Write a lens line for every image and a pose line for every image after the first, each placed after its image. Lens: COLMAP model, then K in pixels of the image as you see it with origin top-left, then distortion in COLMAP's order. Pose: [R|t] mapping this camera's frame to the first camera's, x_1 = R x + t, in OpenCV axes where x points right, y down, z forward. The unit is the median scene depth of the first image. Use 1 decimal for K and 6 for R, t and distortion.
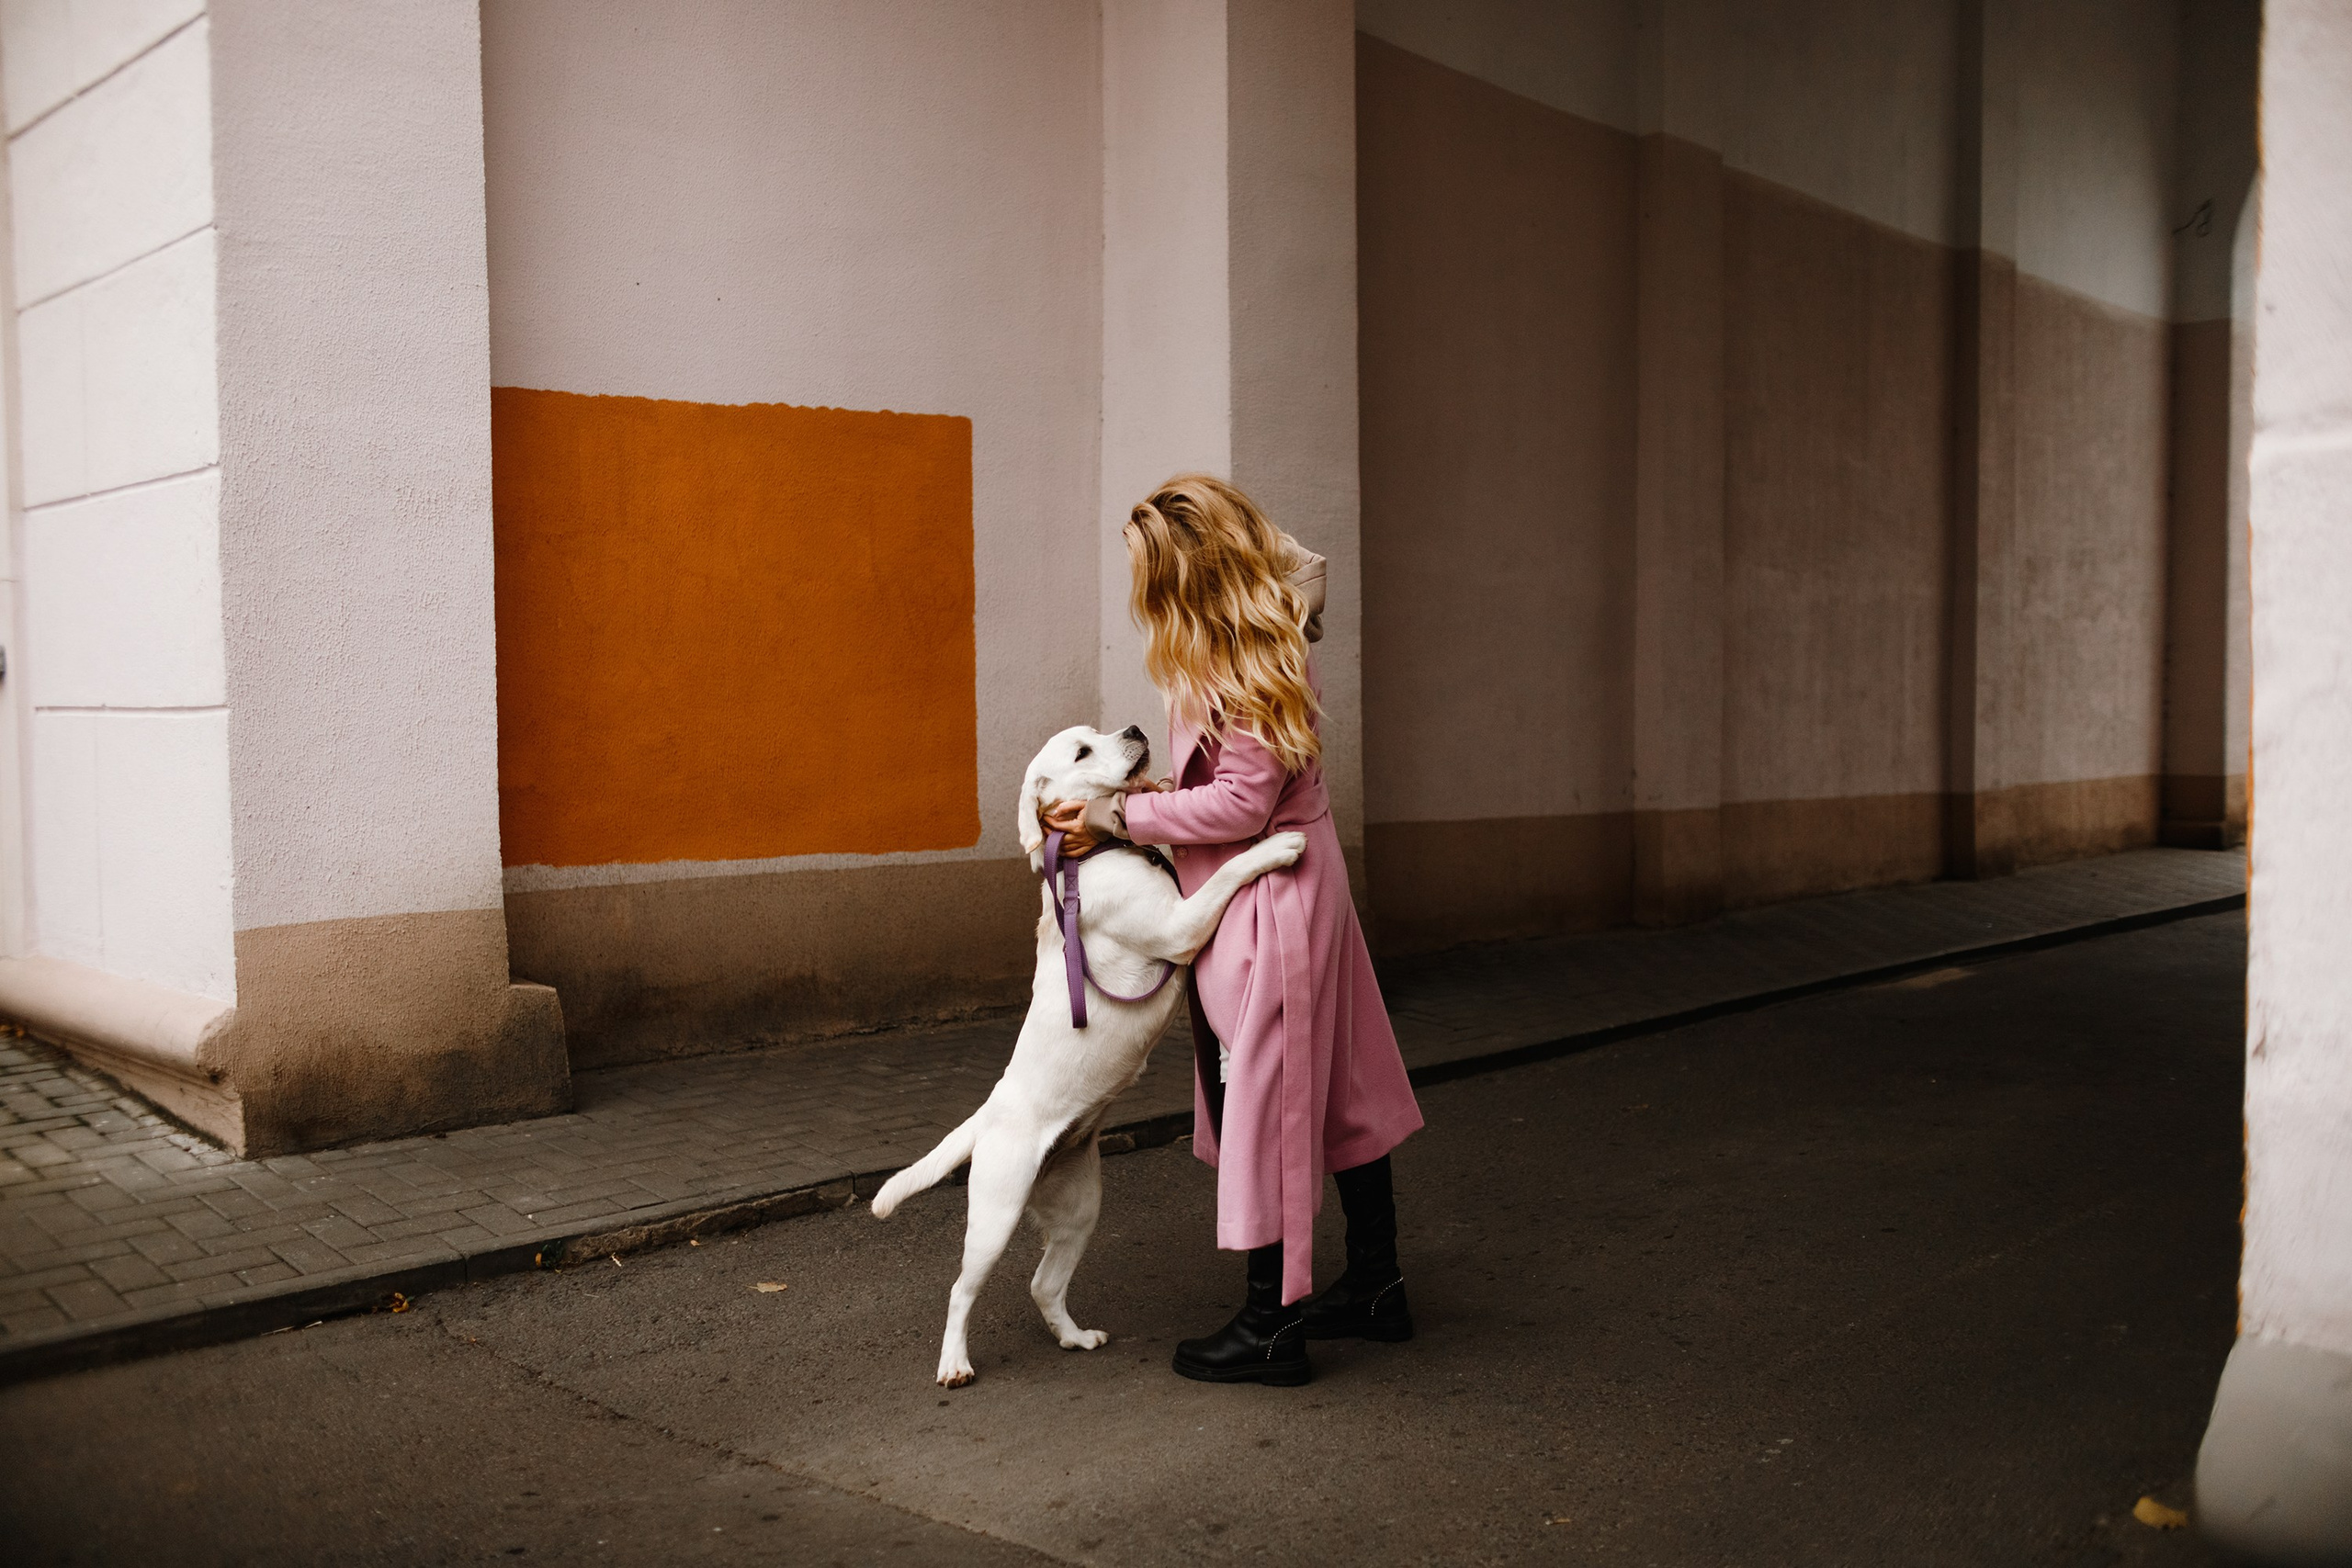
lens RADIAL K [[2170.3, 0, 1176.0], [0, 2170.3, 784.0], [0, 0, 1]] dist [-0.146198, 0.292227]
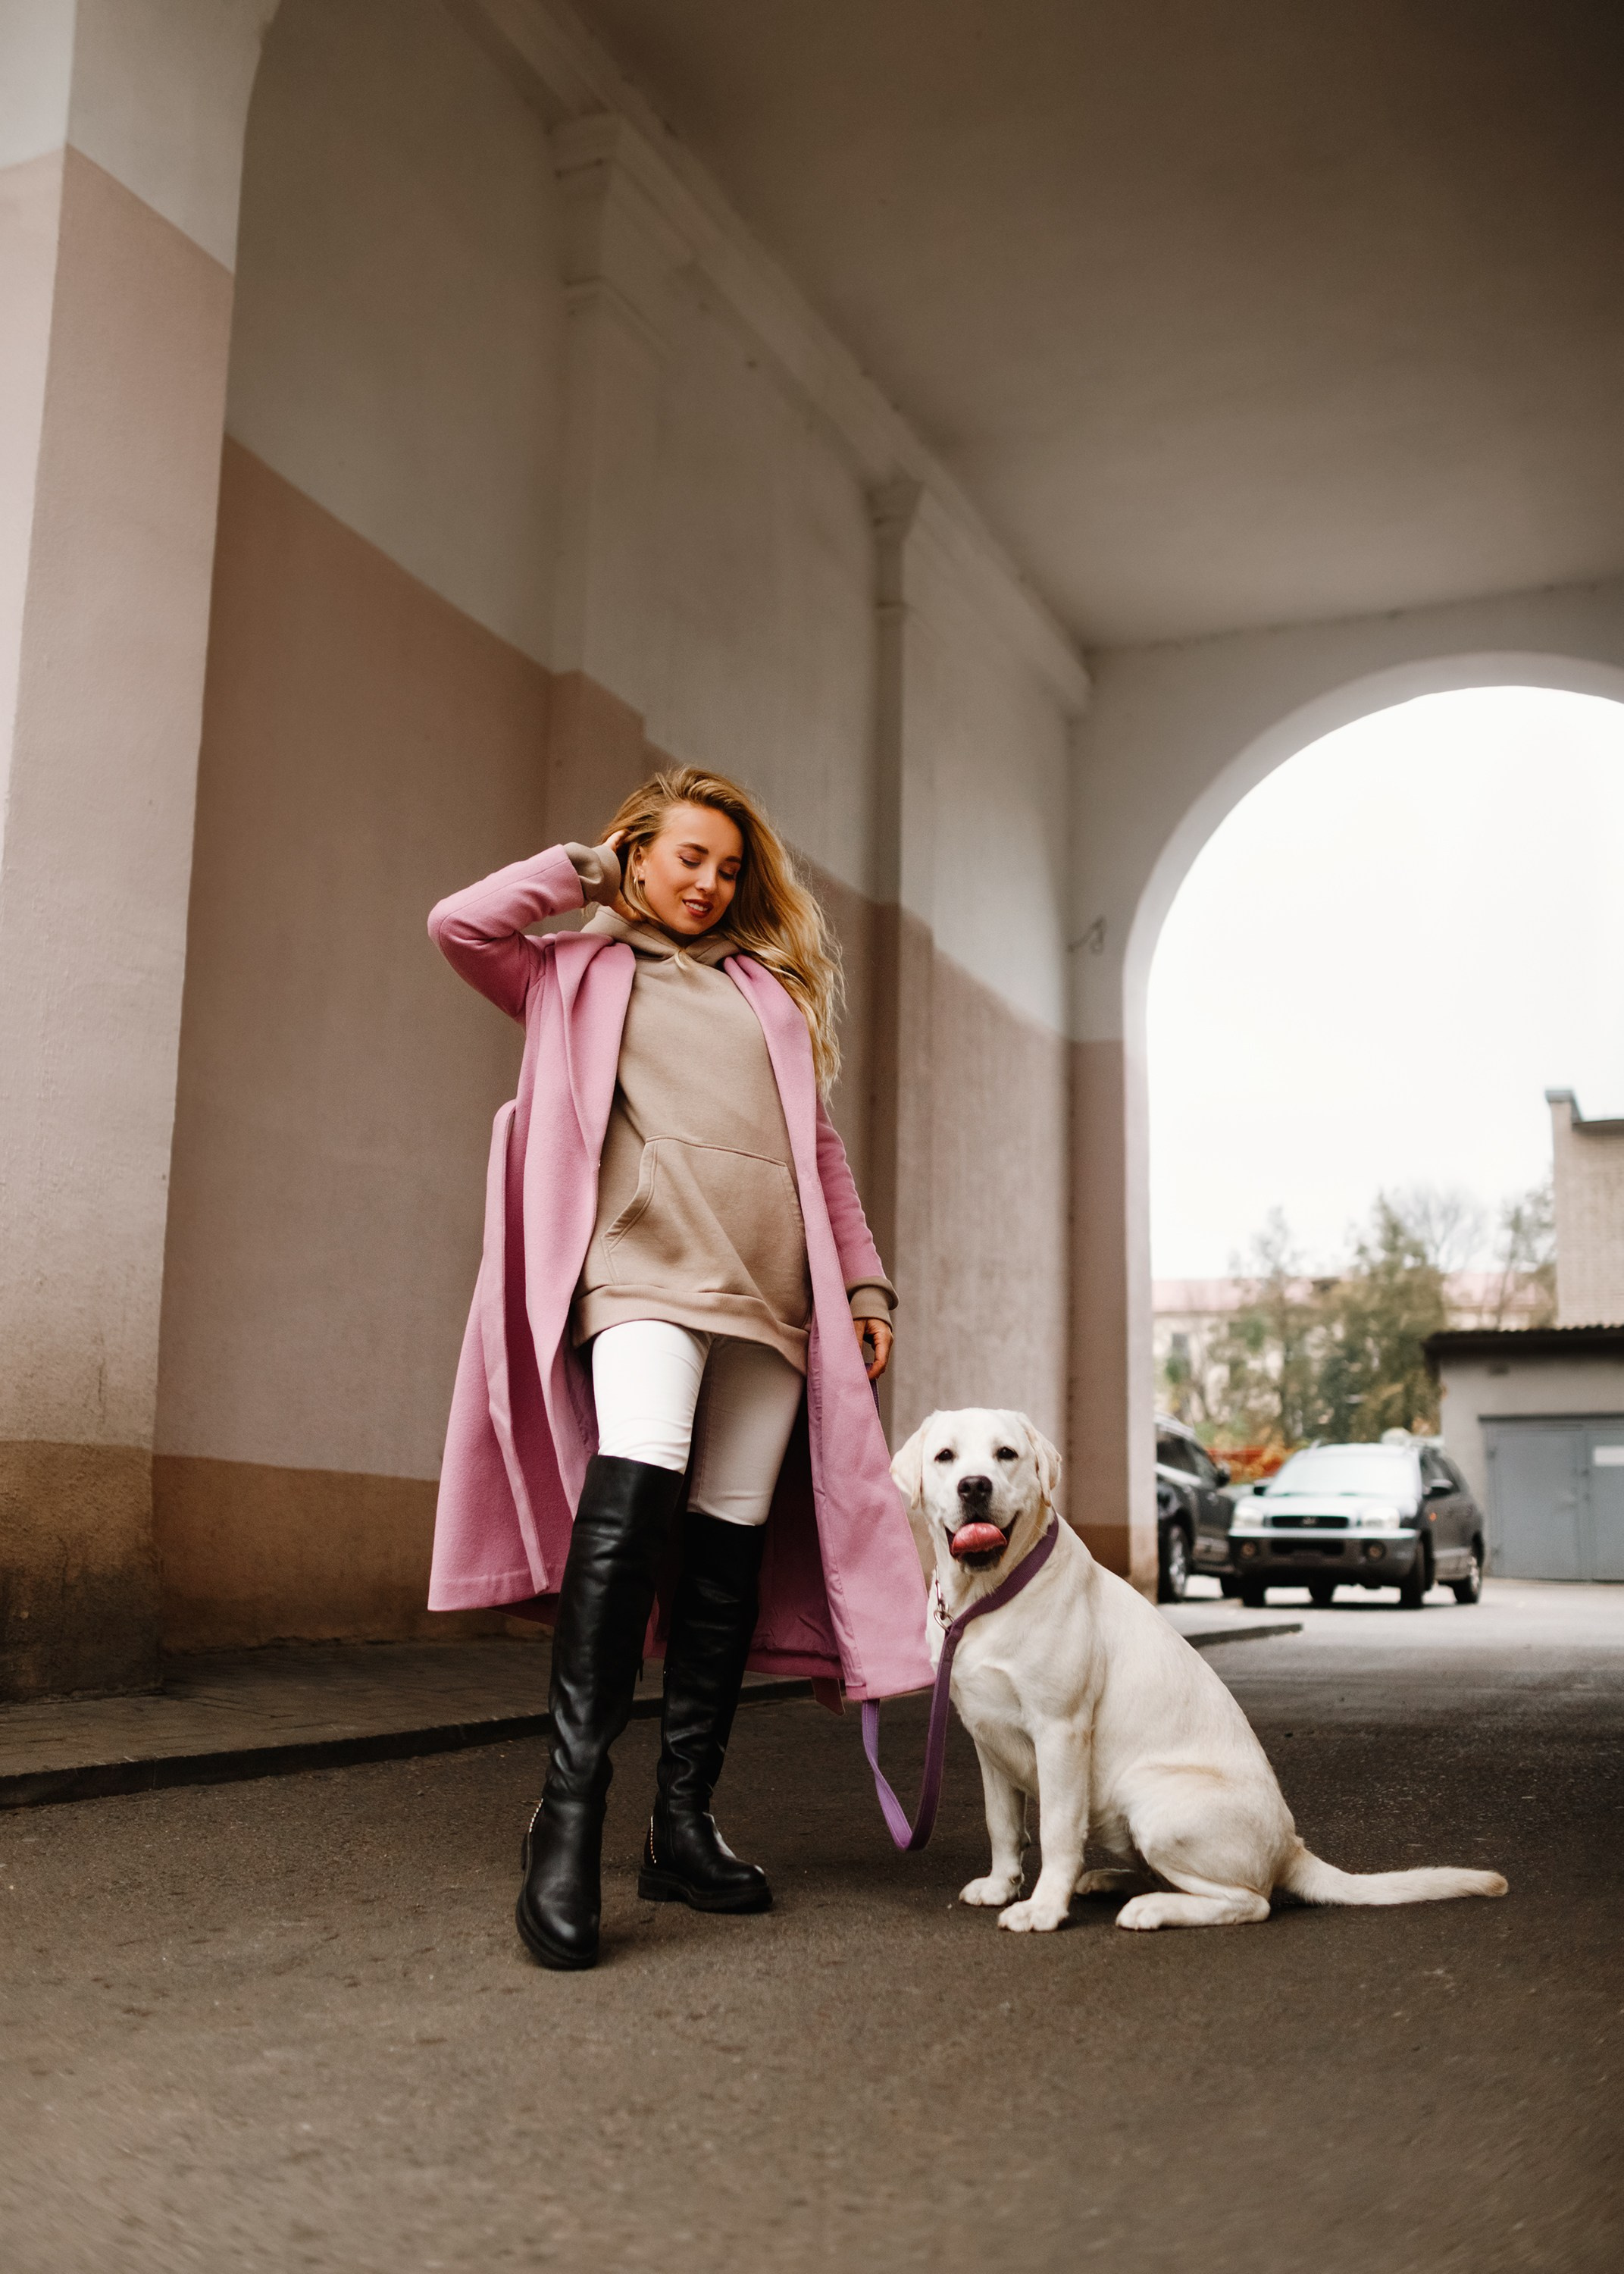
lens RADIAL K [[2164.7, 0, 812.0], [0, 2164.7, 1137.0], [0, 0, 1]] dist [-0.004153, 0.009982]
pose [[0.928812, 0.094480, 0.358304, 0.017744], [-0.001804, 0.968090, -0.250595, 0.075795], [-0.370547, 0.232109, 0.899344, 0.195528]]
